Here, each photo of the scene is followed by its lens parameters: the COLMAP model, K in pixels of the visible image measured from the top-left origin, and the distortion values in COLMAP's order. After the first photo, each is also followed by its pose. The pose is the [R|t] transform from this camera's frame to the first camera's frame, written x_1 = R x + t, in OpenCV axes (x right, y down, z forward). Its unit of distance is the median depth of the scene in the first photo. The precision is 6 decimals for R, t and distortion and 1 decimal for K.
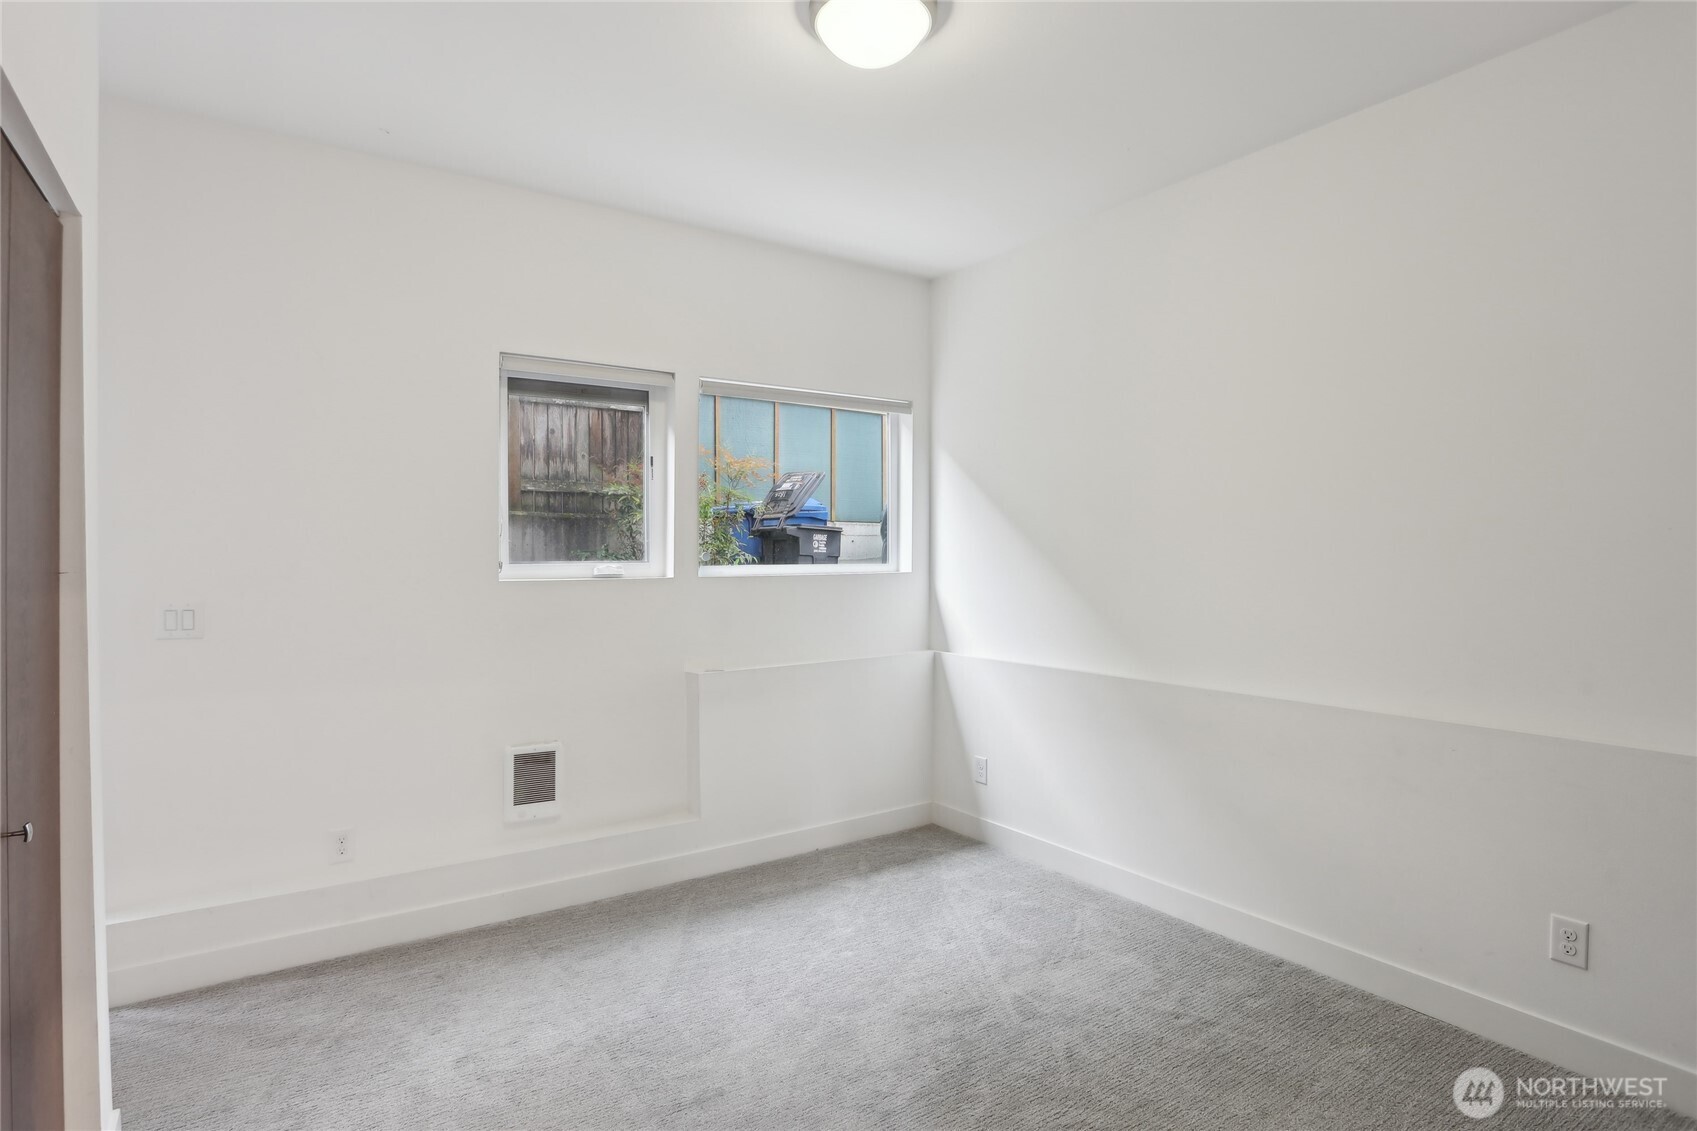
lens RADIAL K [[903.2, 0, 848.5], [0, 903.2, 565.5], [0, 0, 1]] dist [-0.001651, -0.000507]
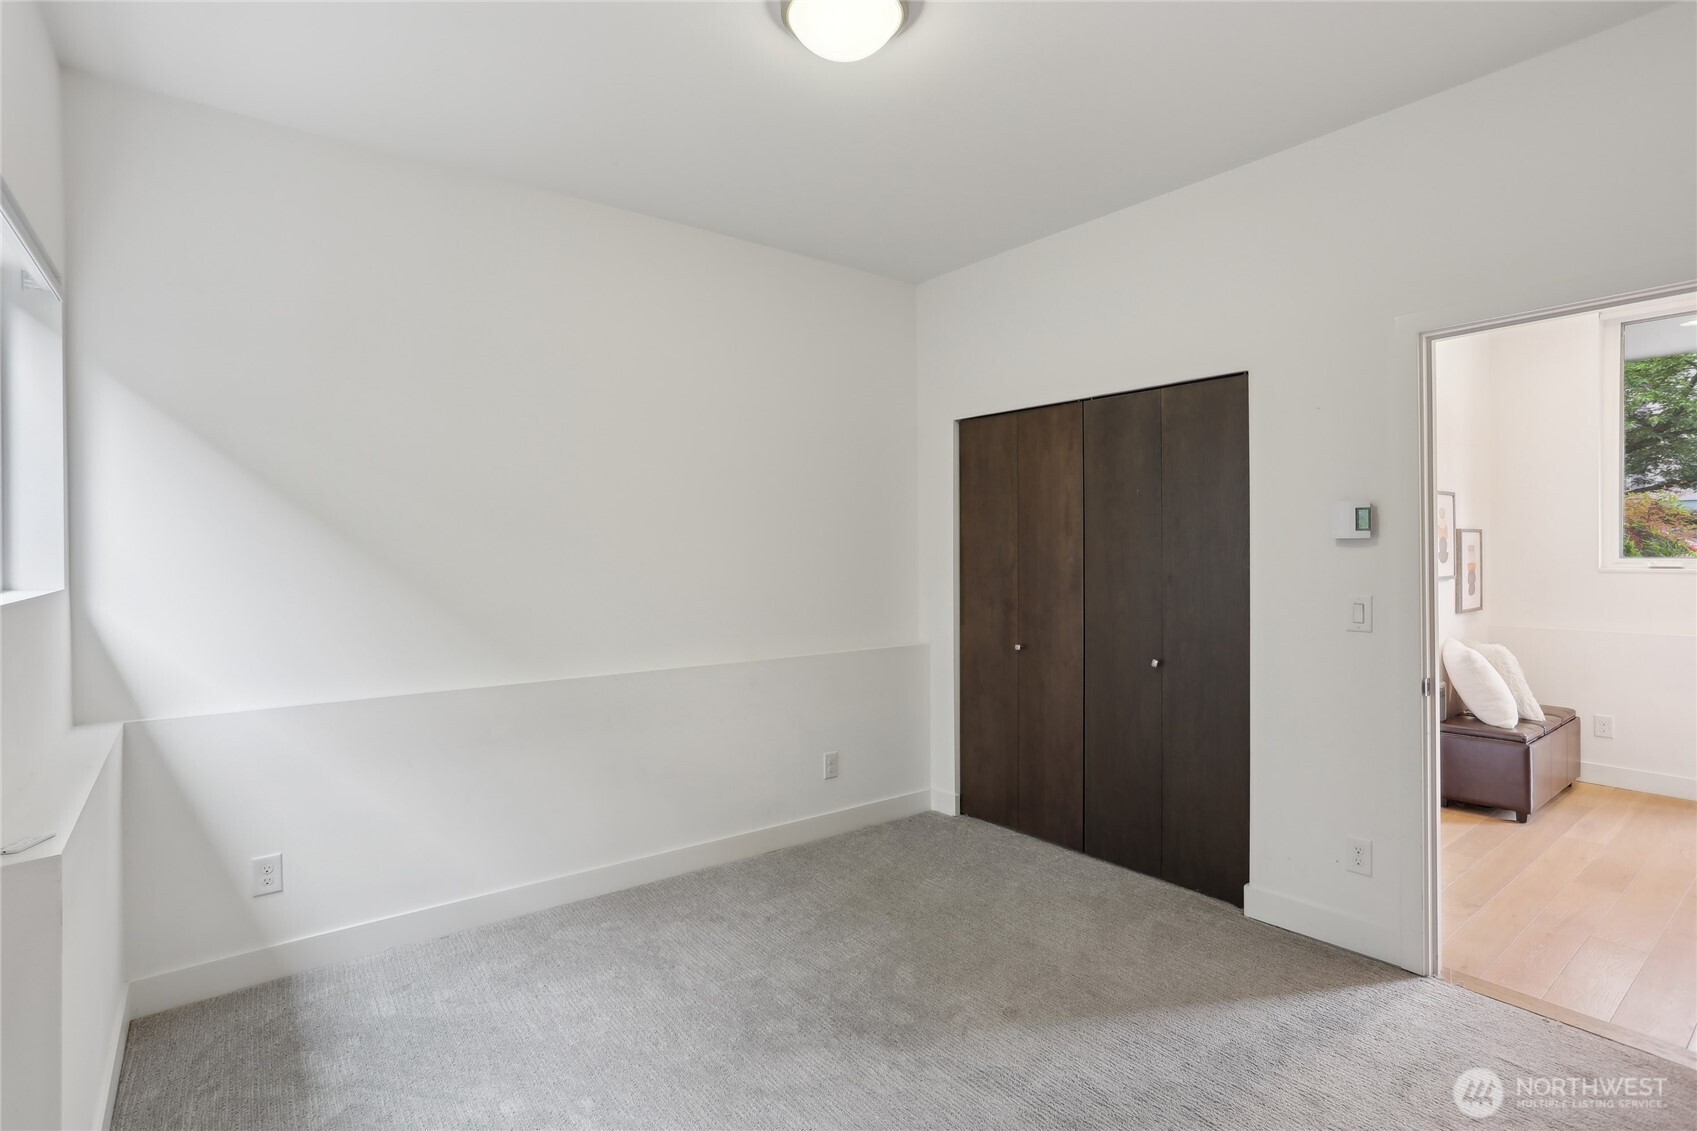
lens RADIAL K [[830.2, 0, 876.6], [0, 830.2, 568.9], [0, 0, 1]] dist [-0.003119, 0.012858]
pose [[-0.082874, -0.020024, 0.996359, -0.560012], [0.010939, 0.999720, 0.021002, -0.010061], [-0.996500, 0.012639, -0.082631, 0.666100]]
